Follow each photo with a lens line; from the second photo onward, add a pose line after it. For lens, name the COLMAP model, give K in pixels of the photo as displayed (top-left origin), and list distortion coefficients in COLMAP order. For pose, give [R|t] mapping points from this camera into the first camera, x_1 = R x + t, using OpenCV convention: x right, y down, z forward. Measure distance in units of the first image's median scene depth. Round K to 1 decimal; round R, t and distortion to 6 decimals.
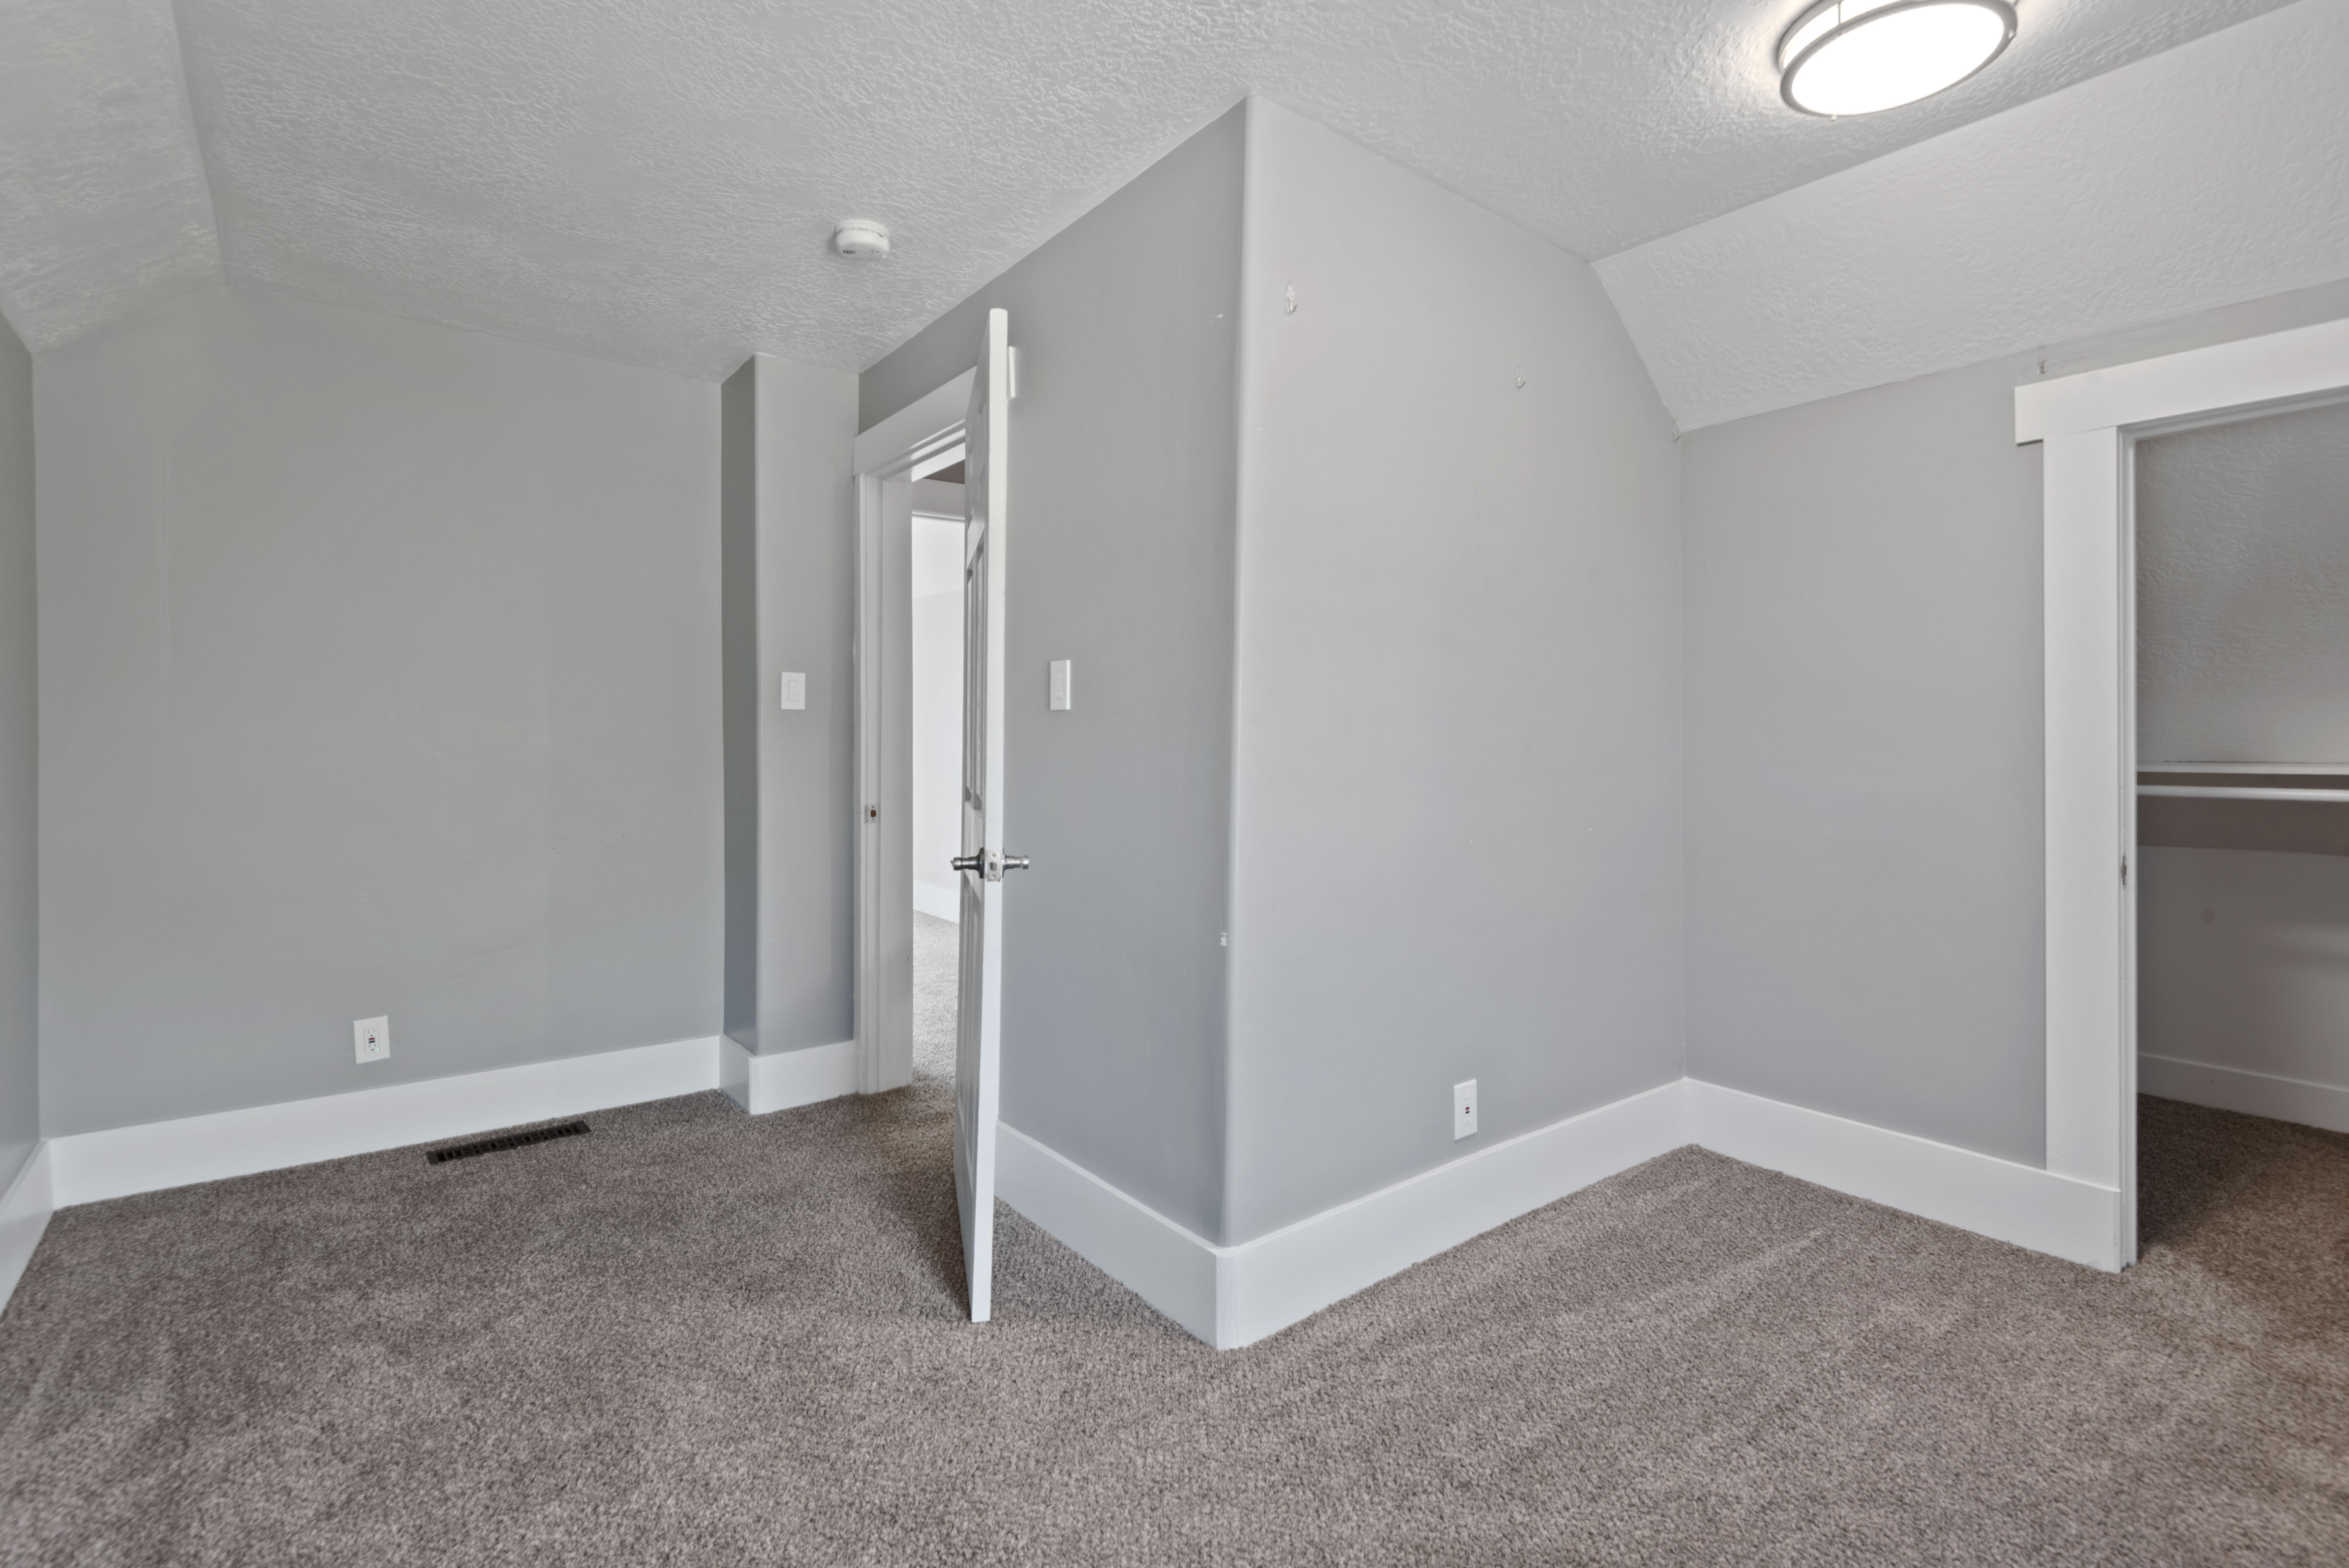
lens RADIAL K [[1083.0, 0, 1181.6], [0, 1083.0, 775.5], [0, 0, 1]] dist [0.035048, -0.021117]
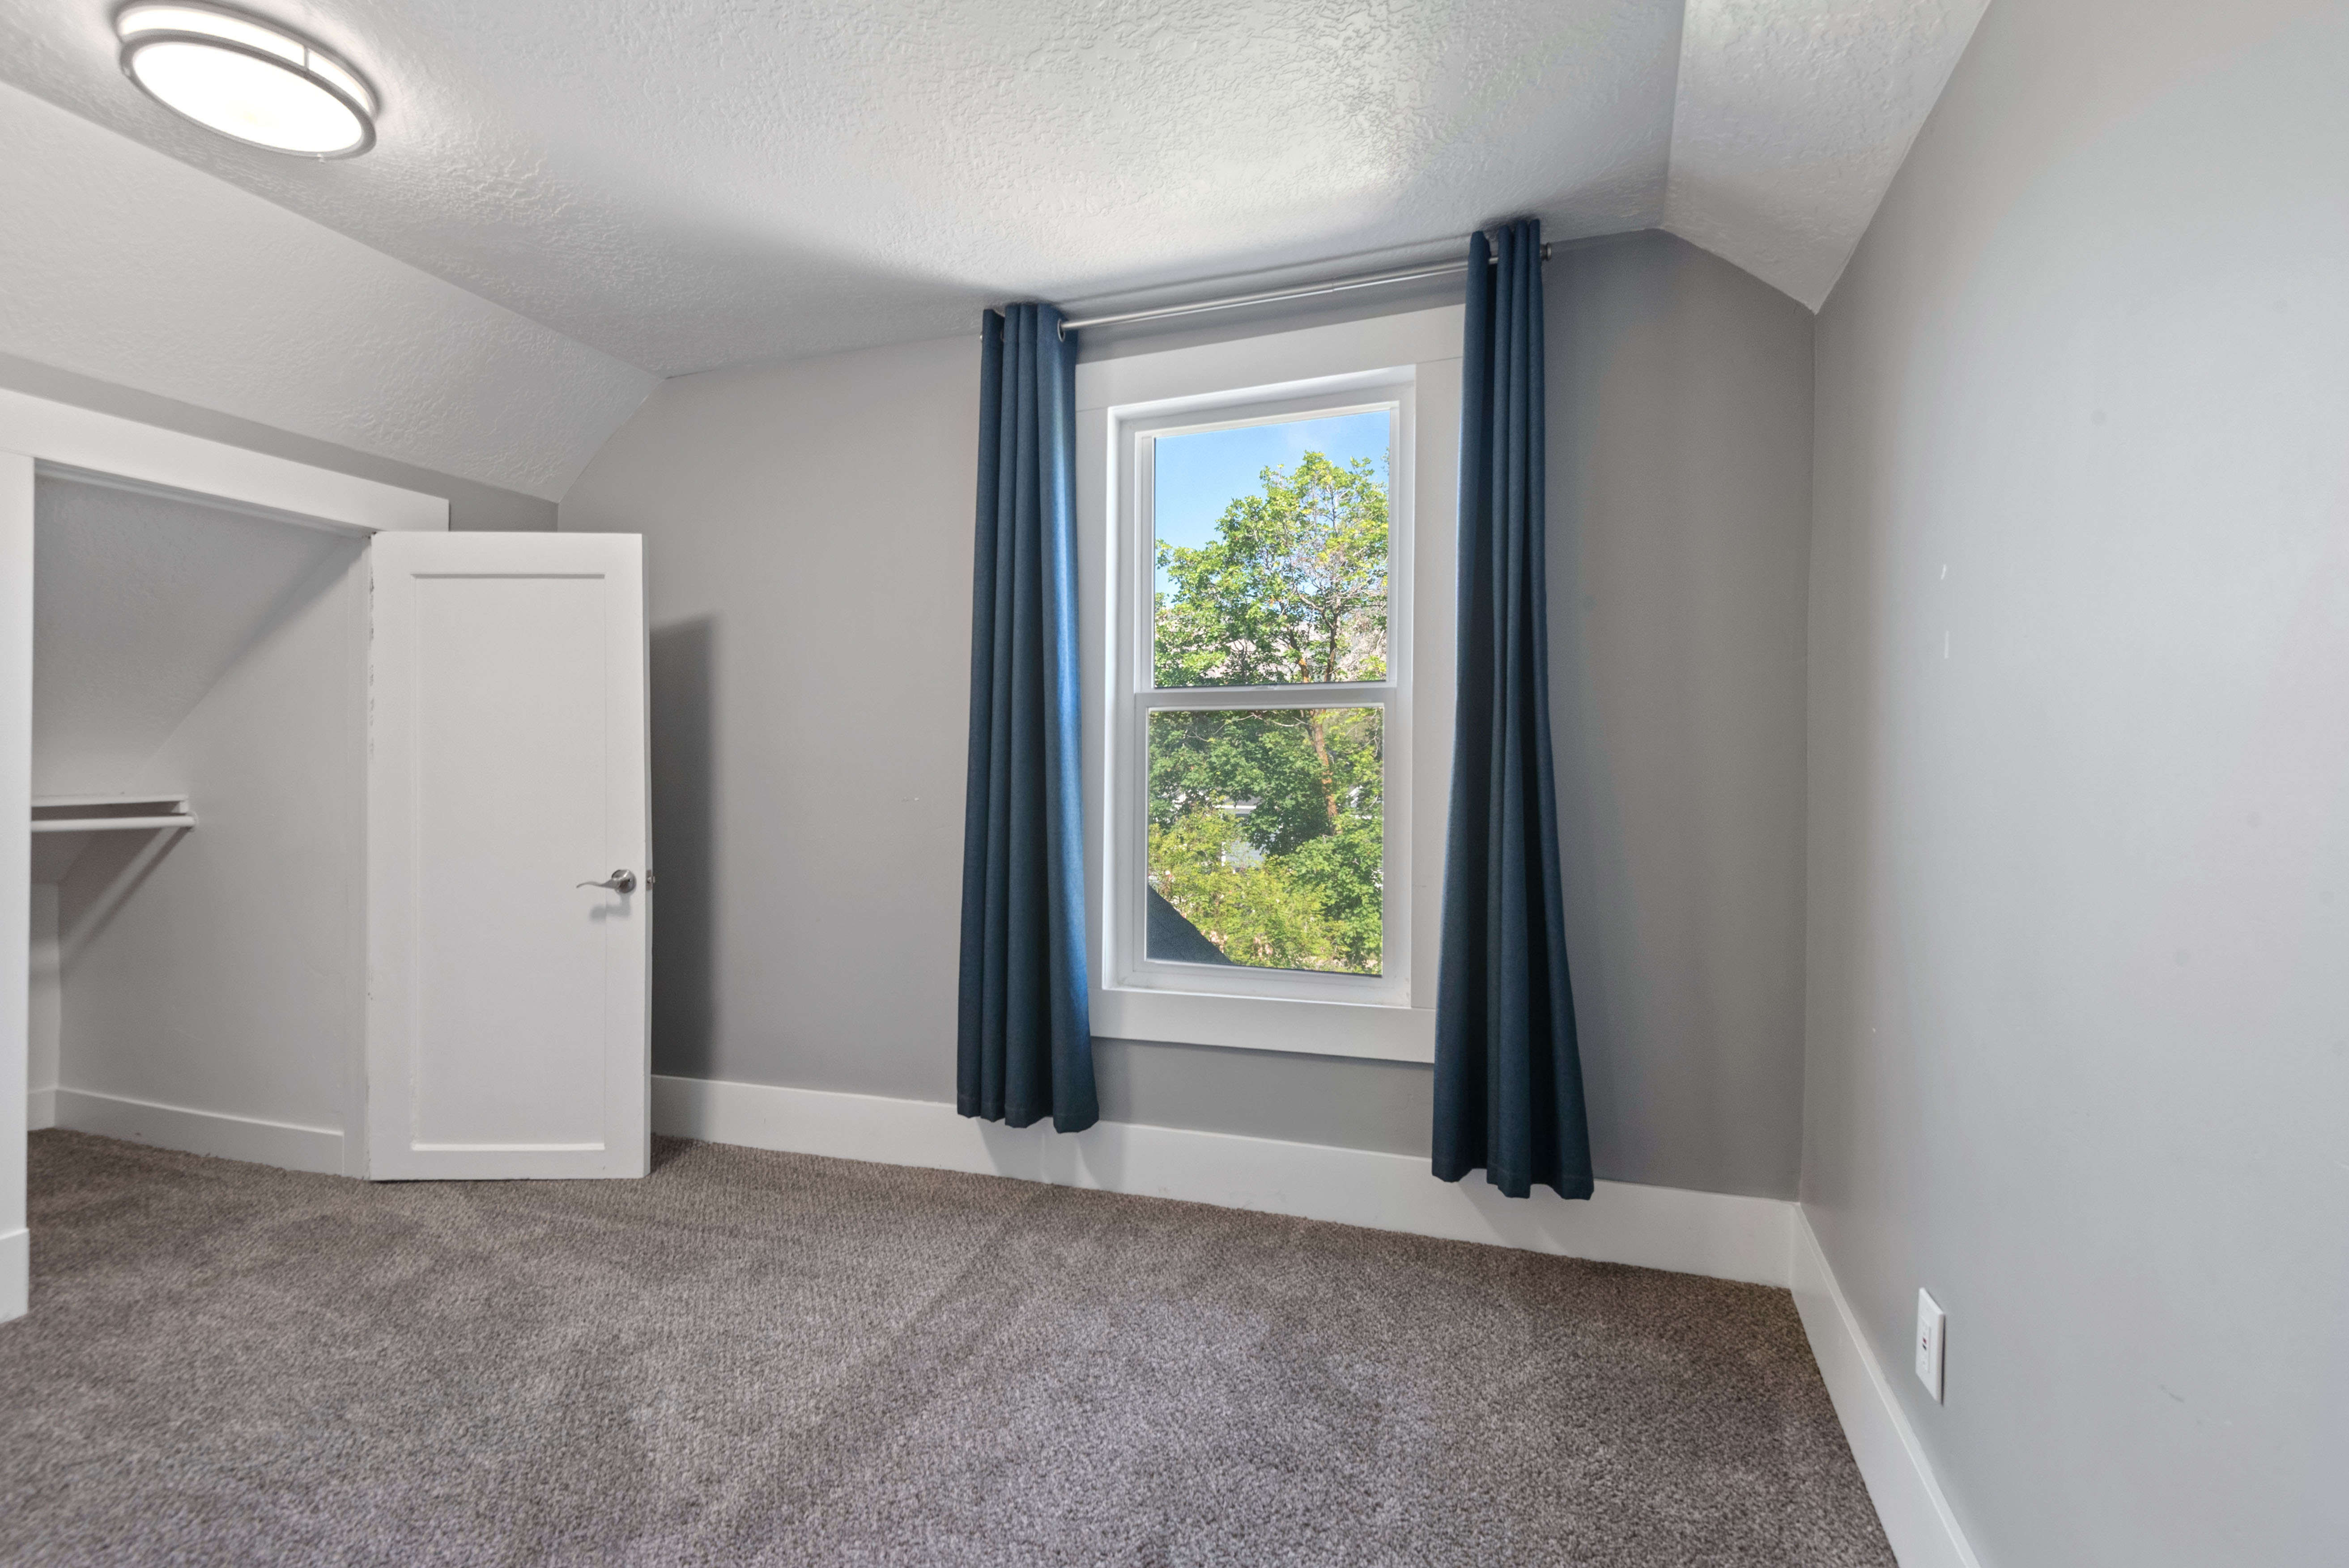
lens RADIAL K [[1083.0, 0, 1181.6], [0, 1083.0, 775.5], [0, 0, 1]] dist [0.035048, -0.021117]
pose [[-0.536258, -0.005291, 0.844038, -0.576071], [0.030751, 0.999194, 0.025801, -0.027490], [-0.843494, 0.039791, -0.535663, 0.669879]]
